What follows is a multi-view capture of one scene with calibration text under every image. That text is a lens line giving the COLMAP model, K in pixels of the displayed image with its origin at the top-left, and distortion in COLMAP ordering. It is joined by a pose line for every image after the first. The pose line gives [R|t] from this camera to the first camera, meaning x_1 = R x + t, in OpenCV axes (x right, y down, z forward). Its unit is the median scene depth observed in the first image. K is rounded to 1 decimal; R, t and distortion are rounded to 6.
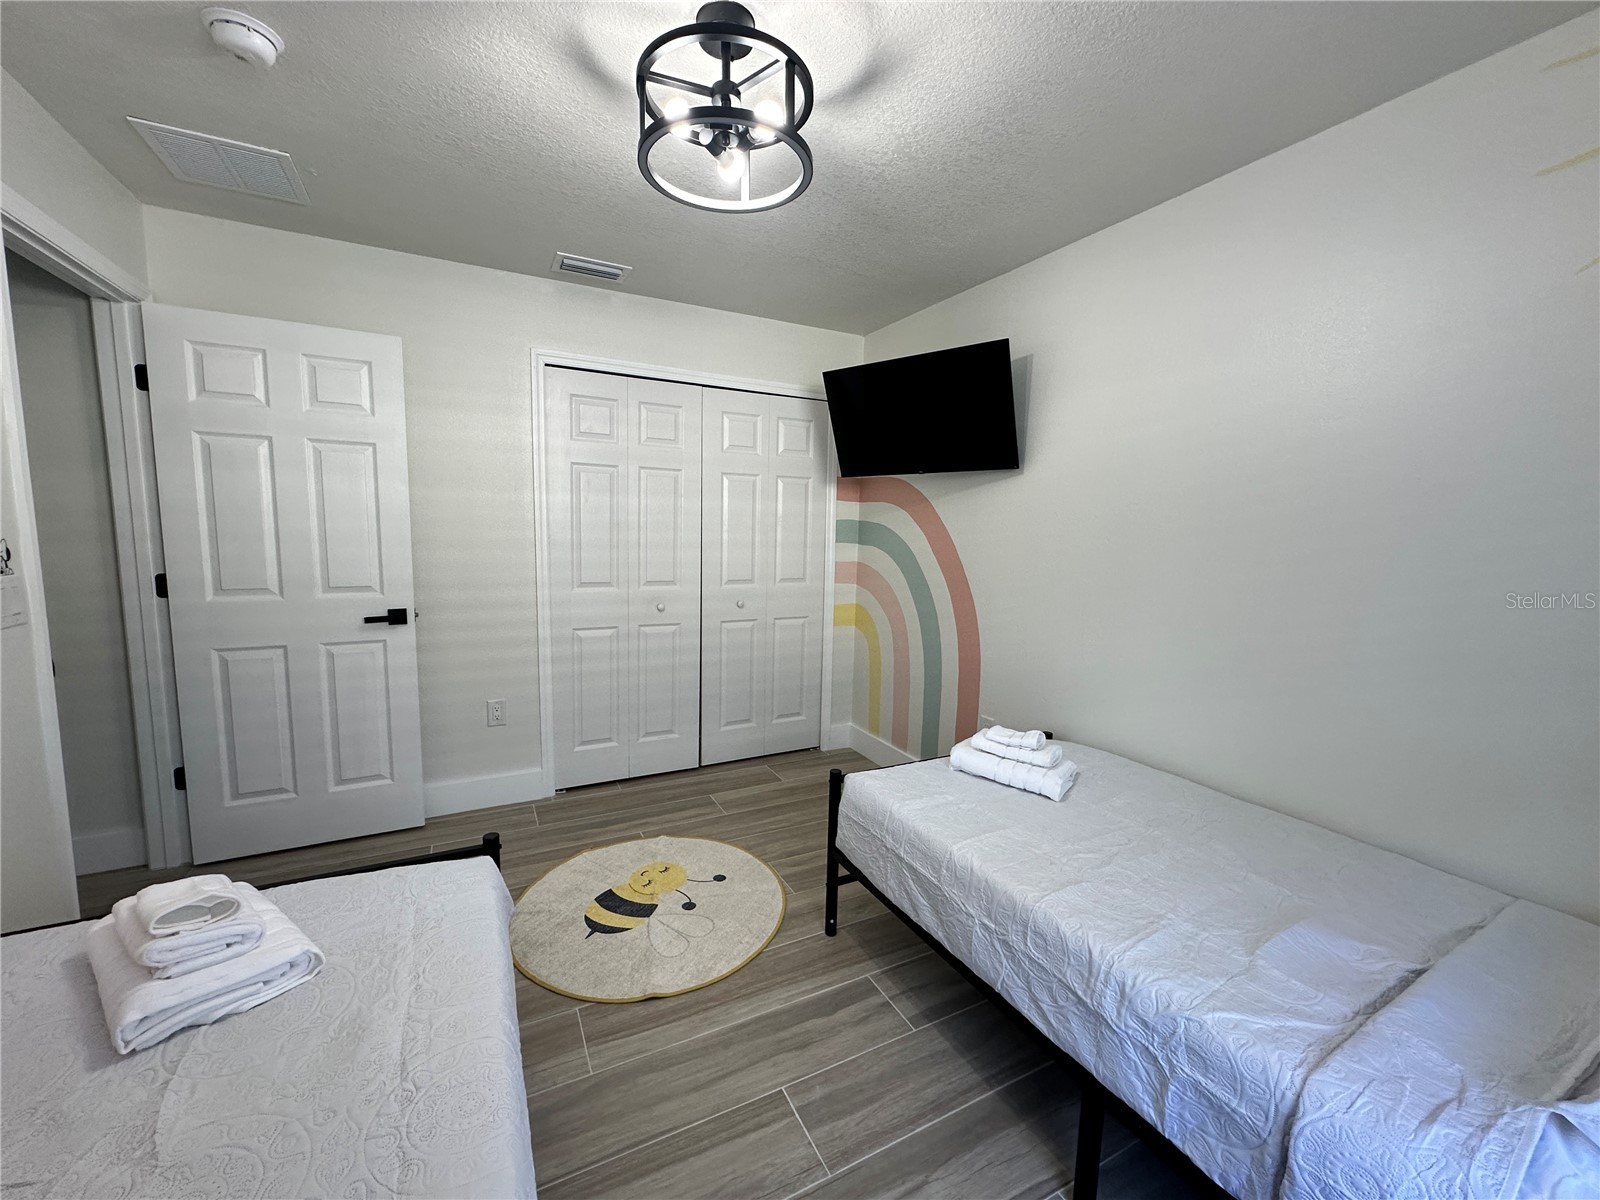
lens RADIAL K [[639.6, 0, 800.0], [0, 639.6, 600.0], [0, 0, 1]] dist [-0.001680, 0.000103]
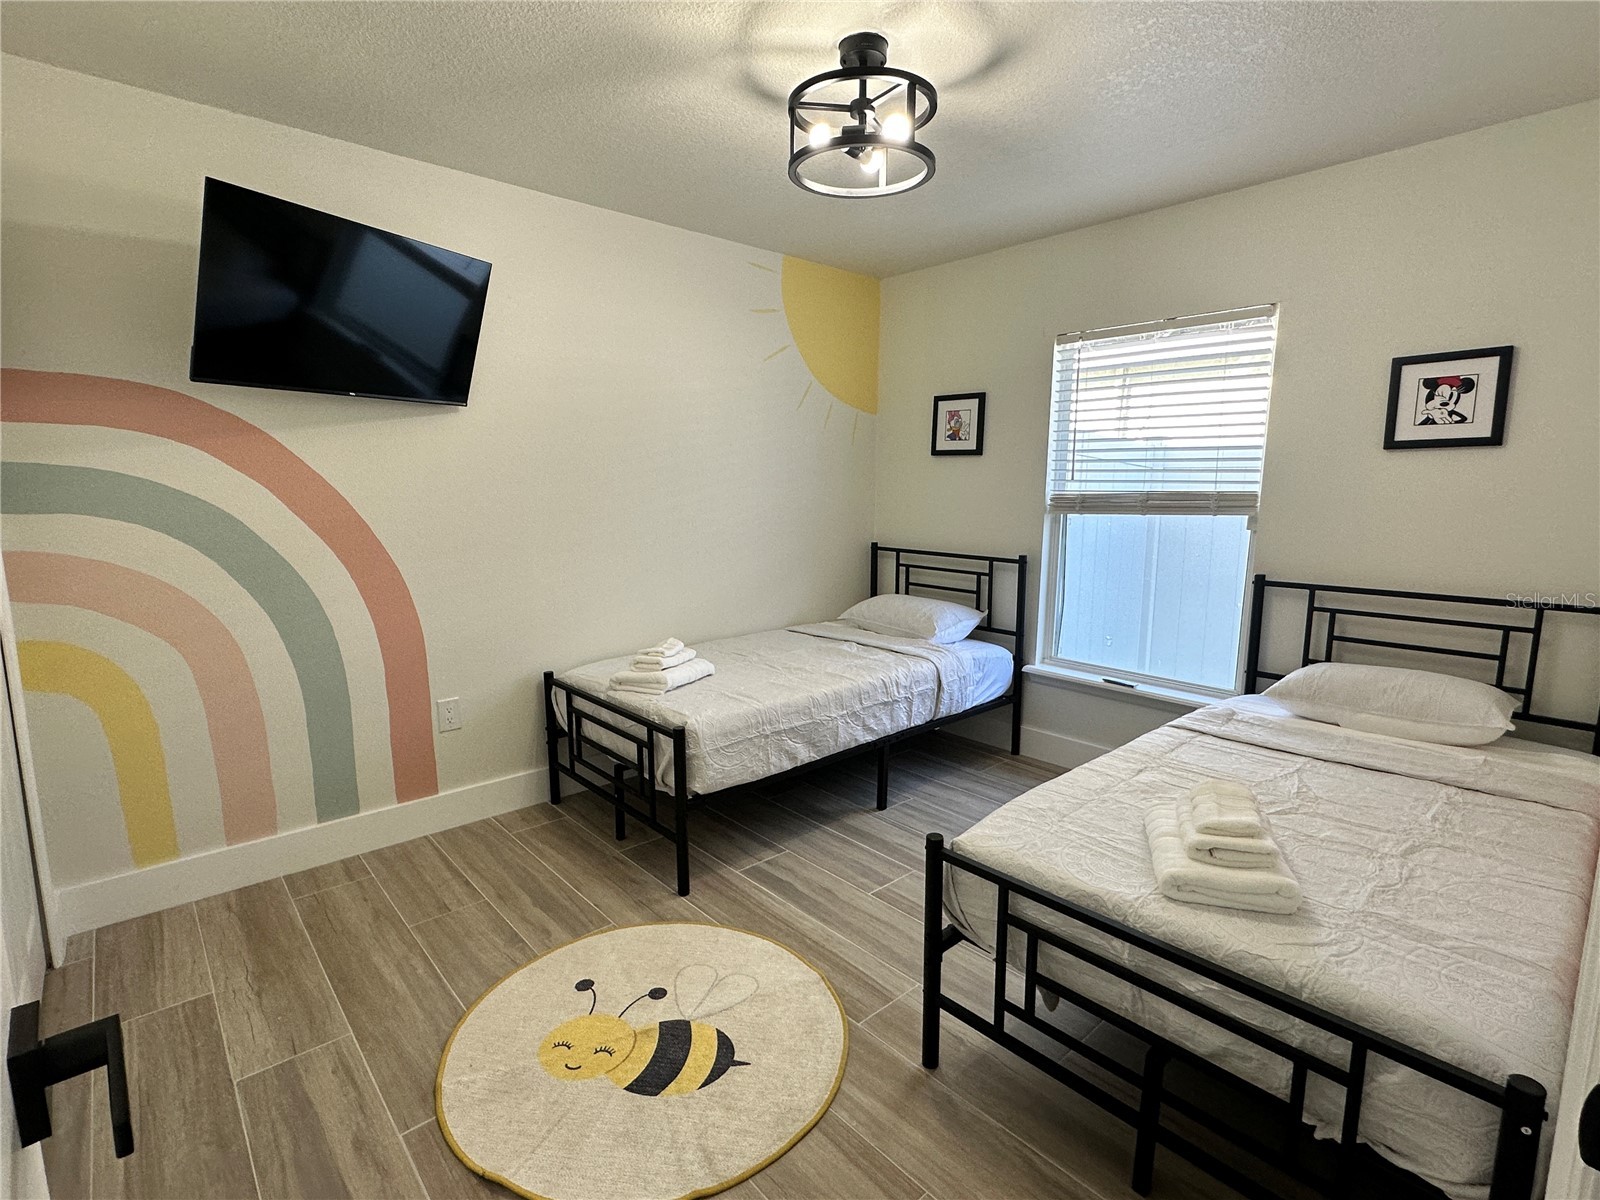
lens RADIAL K [[761.2, 0, 799.2], [0, 761.2, 599.8], [0, 0, 1]] dist [0.012452, -0.000277]
pose [[-0.252729, -0.165100, 0.953347, -1.222753], [0.107537, 0.974436, 0.197259, -0.151002], [-0.961542, 0.152373, -0.228514, 1.214673]]
